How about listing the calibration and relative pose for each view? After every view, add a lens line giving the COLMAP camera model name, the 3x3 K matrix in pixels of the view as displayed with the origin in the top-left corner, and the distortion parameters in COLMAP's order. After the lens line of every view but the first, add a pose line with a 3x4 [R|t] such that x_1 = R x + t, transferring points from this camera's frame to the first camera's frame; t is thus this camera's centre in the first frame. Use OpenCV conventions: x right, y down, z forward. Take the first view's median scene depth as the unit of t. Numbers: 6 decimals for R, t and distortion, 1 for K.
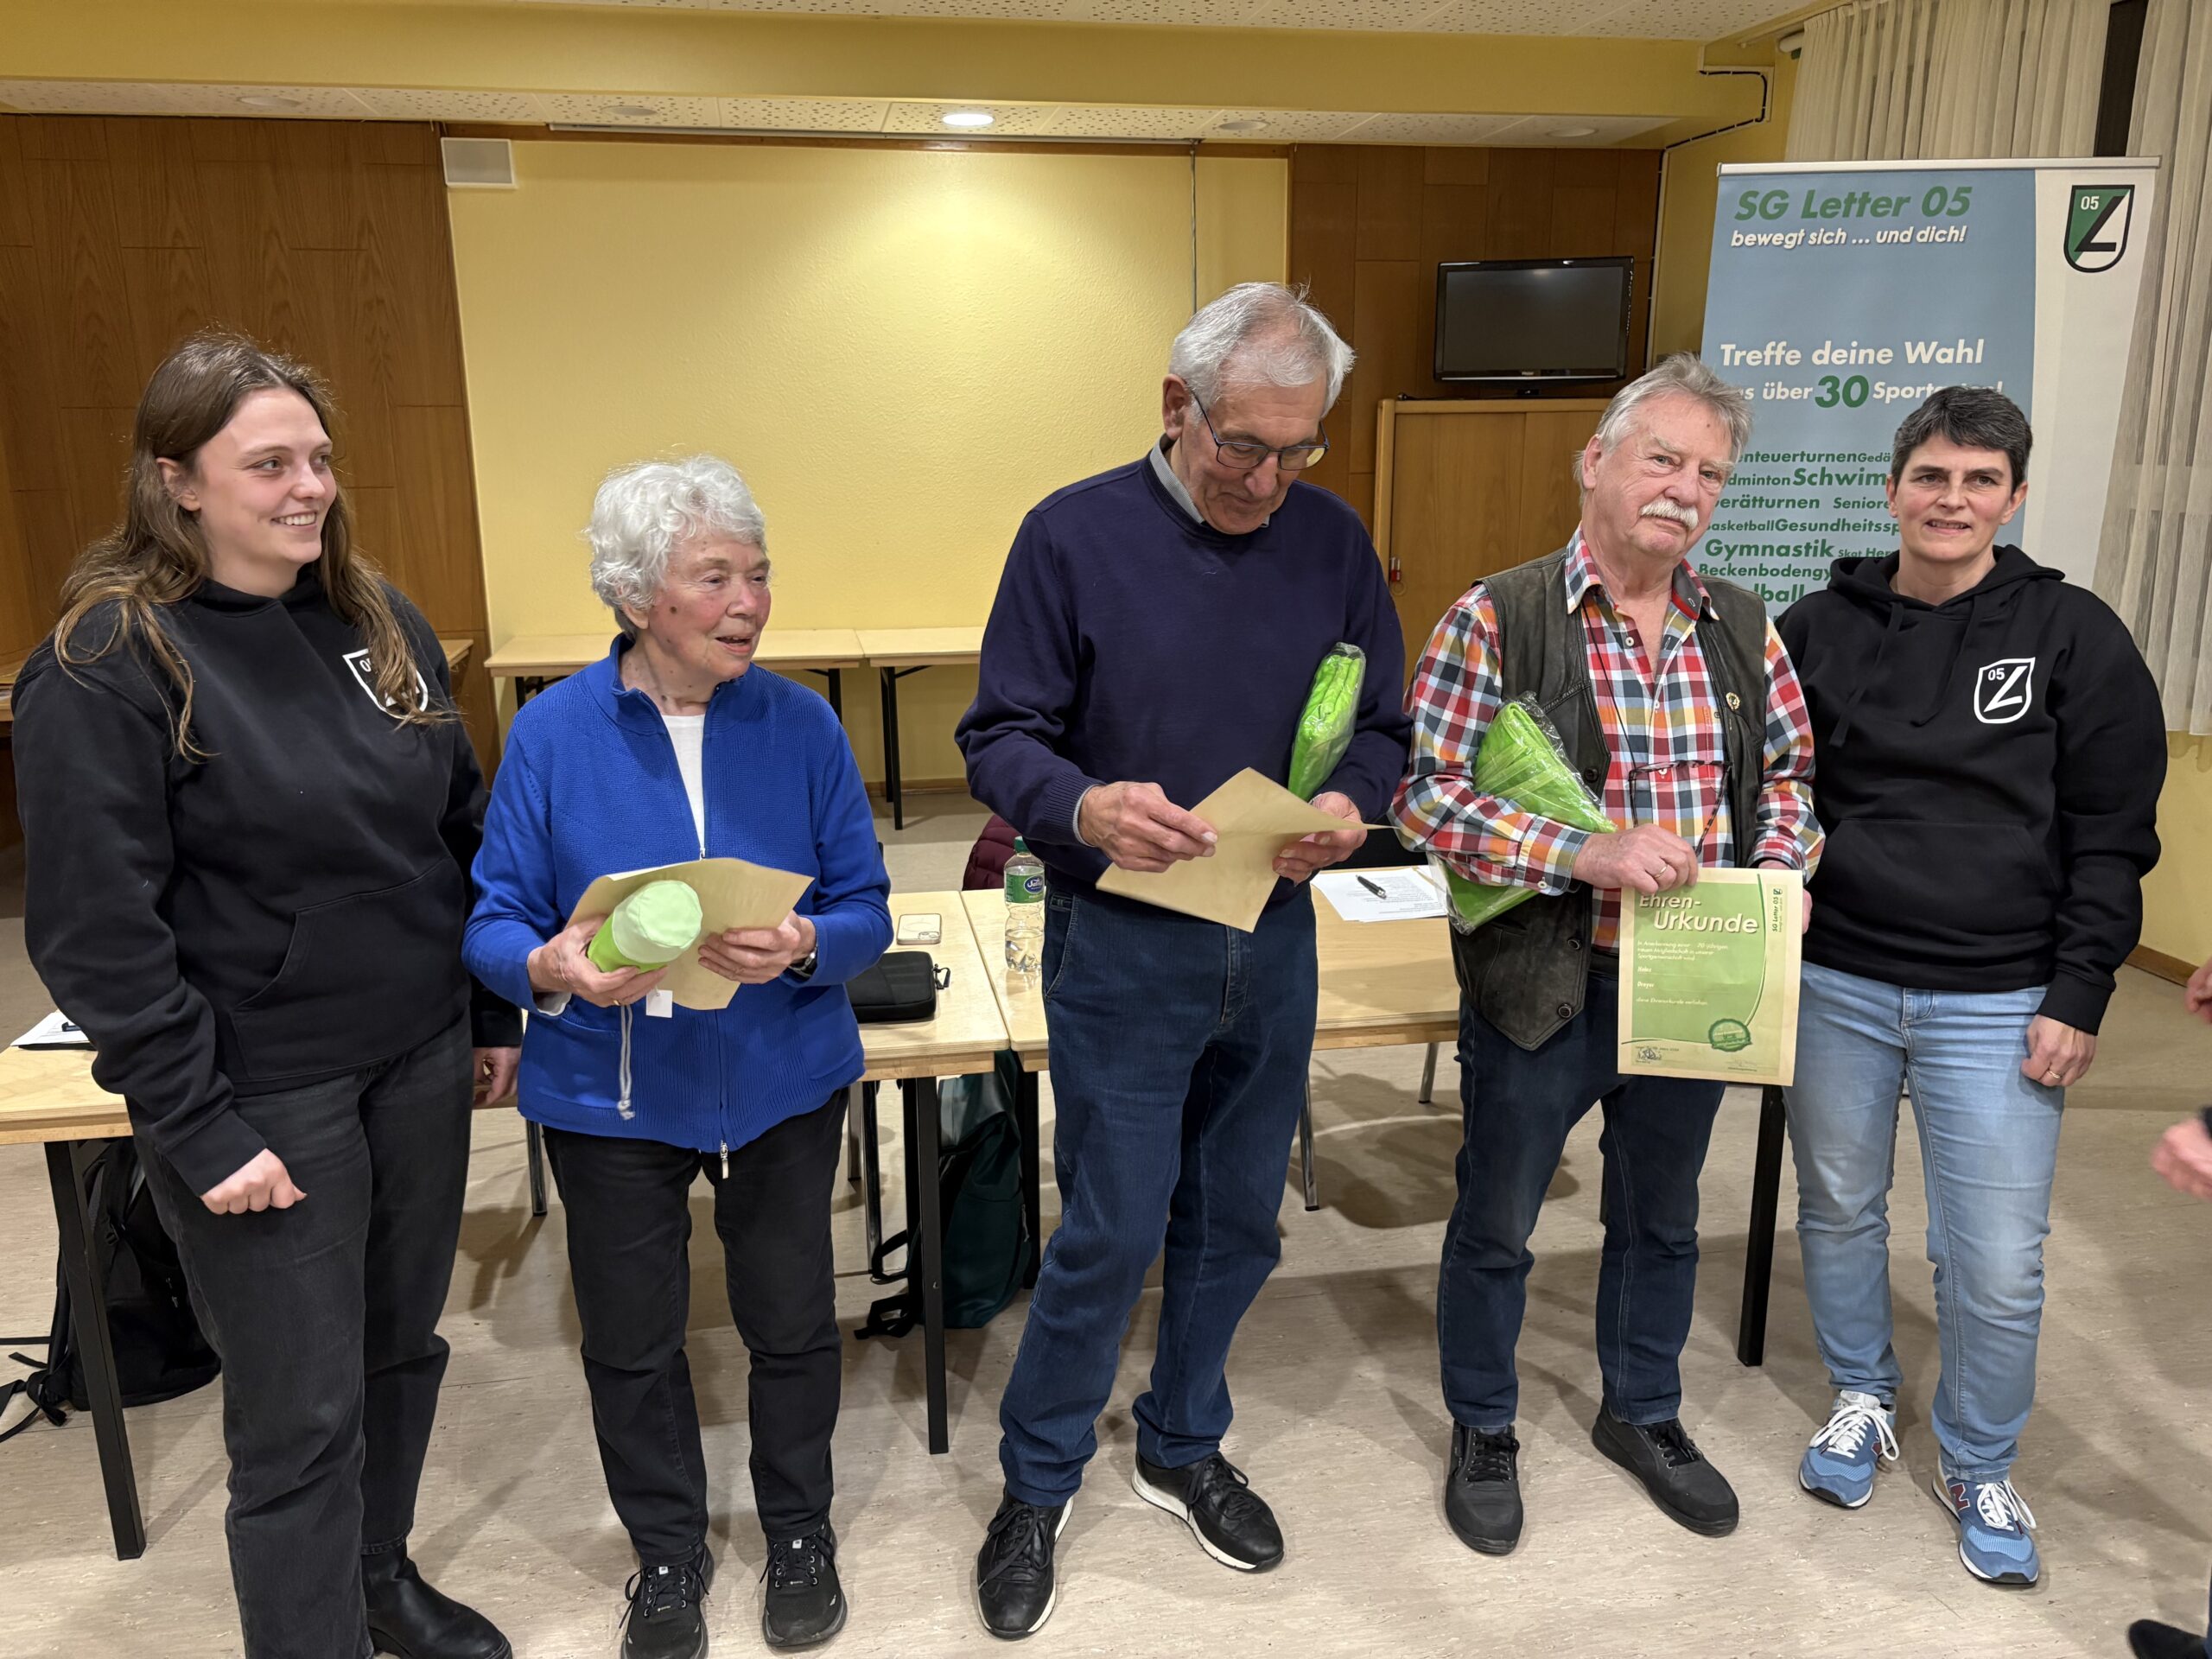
lens RADIAL K [[1680.5, 0, 1093.7], [0, 1680.5, 835.7], [0, 0, 1]] dist [0.058875, -0.070285]
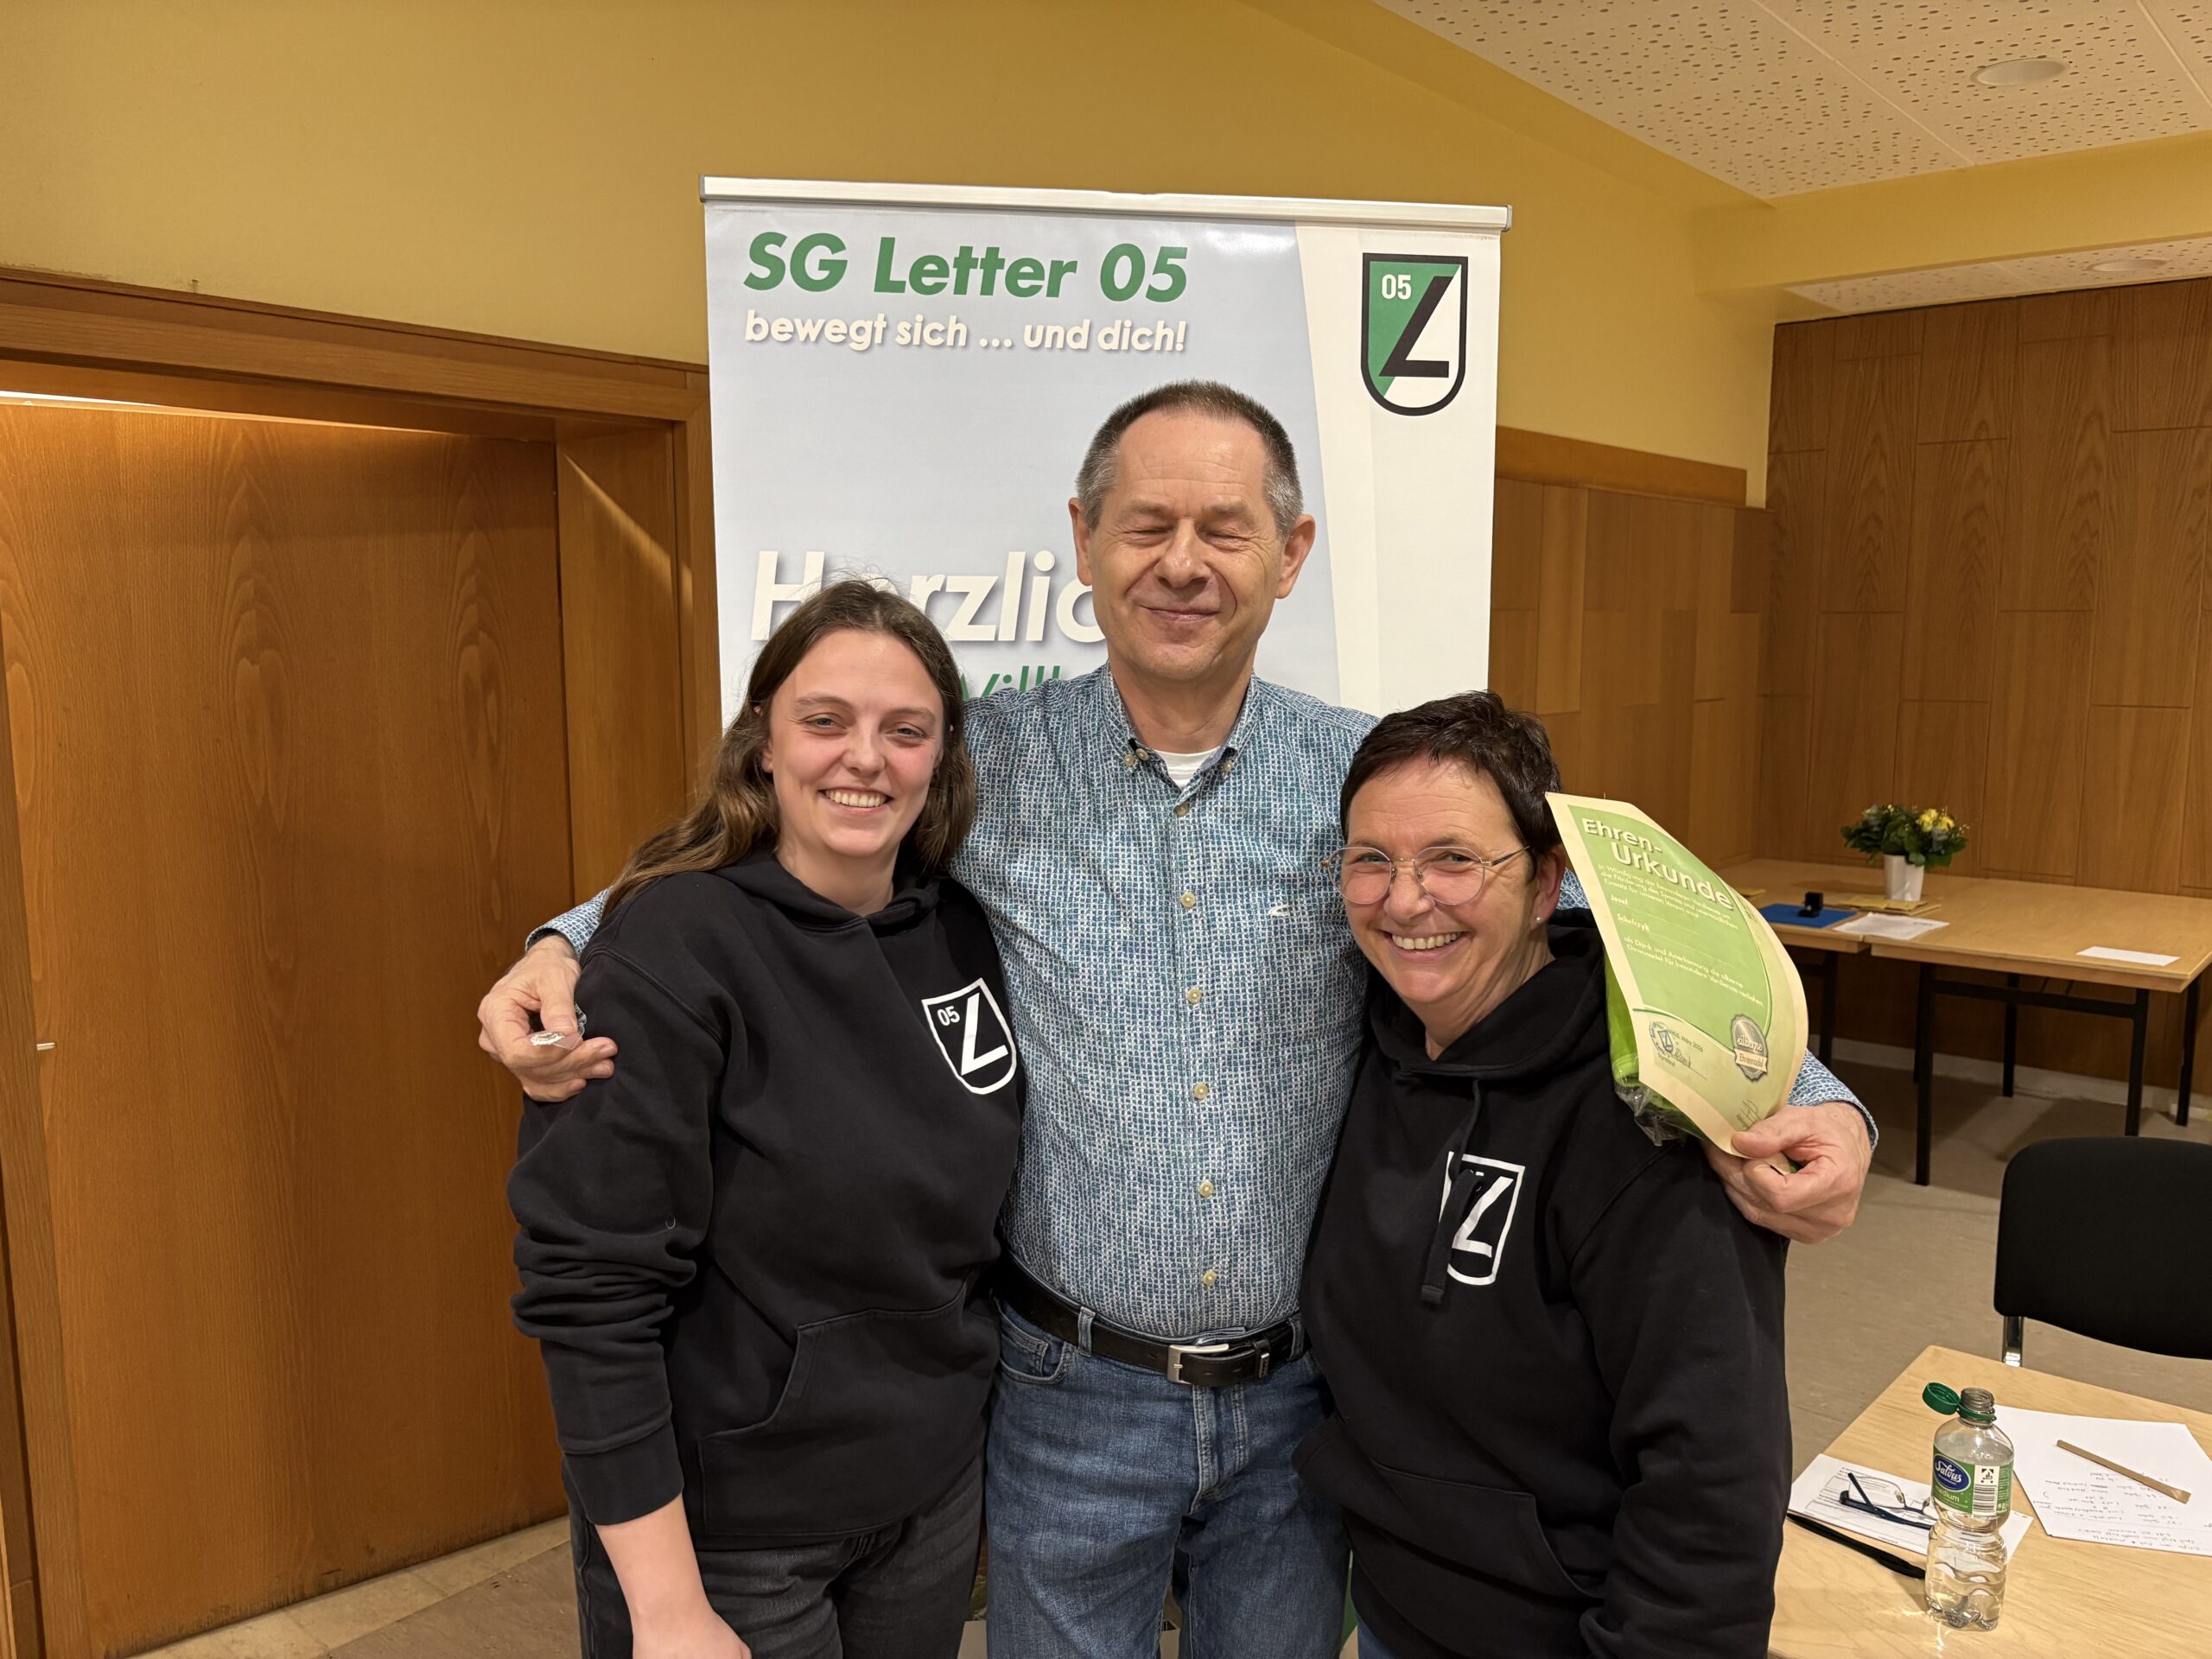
lens RADIAL K [[1680.5, 0, 1093.7], [0, 1680.5, 835.7], [0, 0, 1]] dist [0.058875, -0.070285]
pose [[0.623148, 0.109884, -0.774346, -0.185426], [-0.192544, 0.981163, -0.015715, -0.058410], [0.758033, 0.158888, 0.632567, 0.178178]]
